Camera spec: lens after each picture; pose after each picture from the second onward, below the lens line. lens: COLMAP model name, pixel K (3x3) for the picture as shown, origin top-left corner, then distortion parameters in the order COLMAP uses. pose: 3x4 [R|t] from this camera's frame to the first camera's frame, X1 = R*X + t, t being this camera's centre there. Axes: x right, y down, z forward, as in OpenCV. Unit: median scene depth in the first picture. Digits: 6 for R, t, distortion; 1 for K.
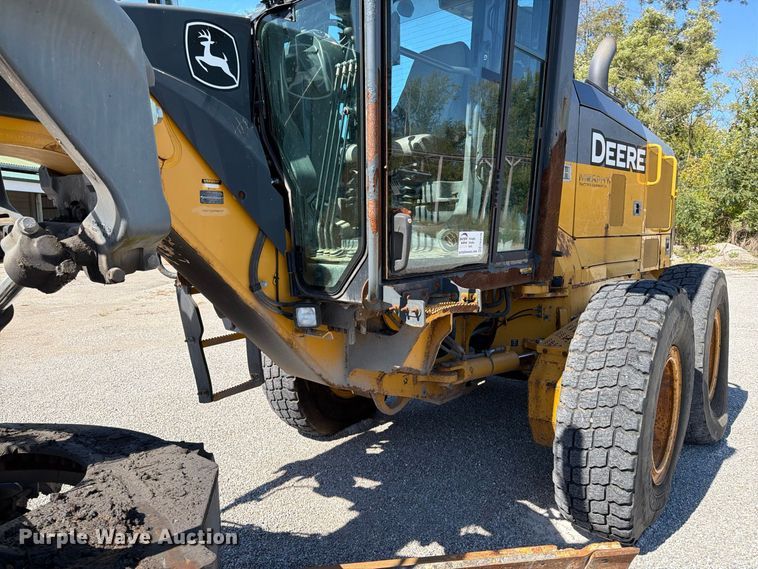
lens RADIAL K [[537.3, 0, 379.7], [0, 537.3, 291.7], [0, 0, 1]] dist [0.037461, -0.045865]
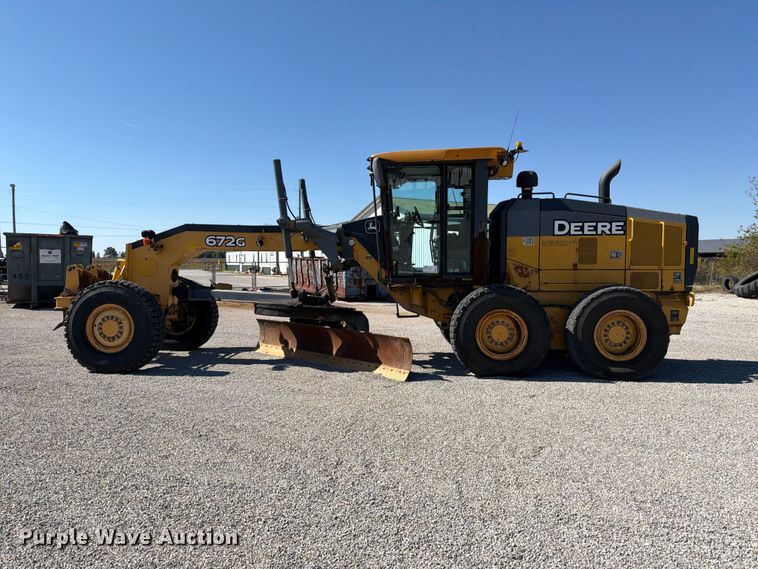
lens RADIAL K [[537.3, 0, 369.2], [0, 537.3, 295.9], [0, 0, 1]] dist [0.037461, -0.045865]
pose [[0.588882, 0.052336, -0.806523, 2.223492], [-0.098603, 0.995099, -0.007423, 0.117165], [0.802182, 0.083897, 0.591156, -1.086914]]
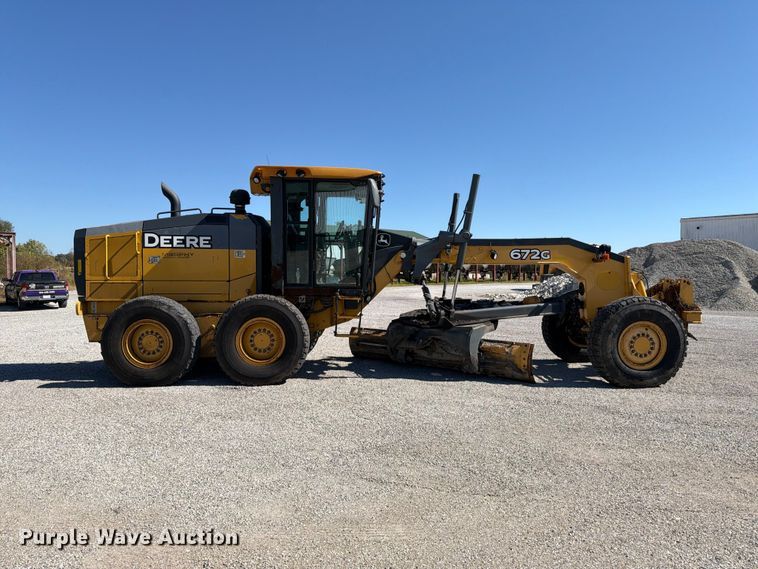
lens RADIAL K [[537.3, 0, 381.0], [0, 537.3, 291.1], [0, 0, 1]] dist [0.037461, -0.045865]
pose [[0.854908, 0.024252, -0.518212, 3.088229], [-0.066343, 0.995816, -0.062844, 0.017164], [0.514519, 0.088106, 0.852940, -0.472550]]
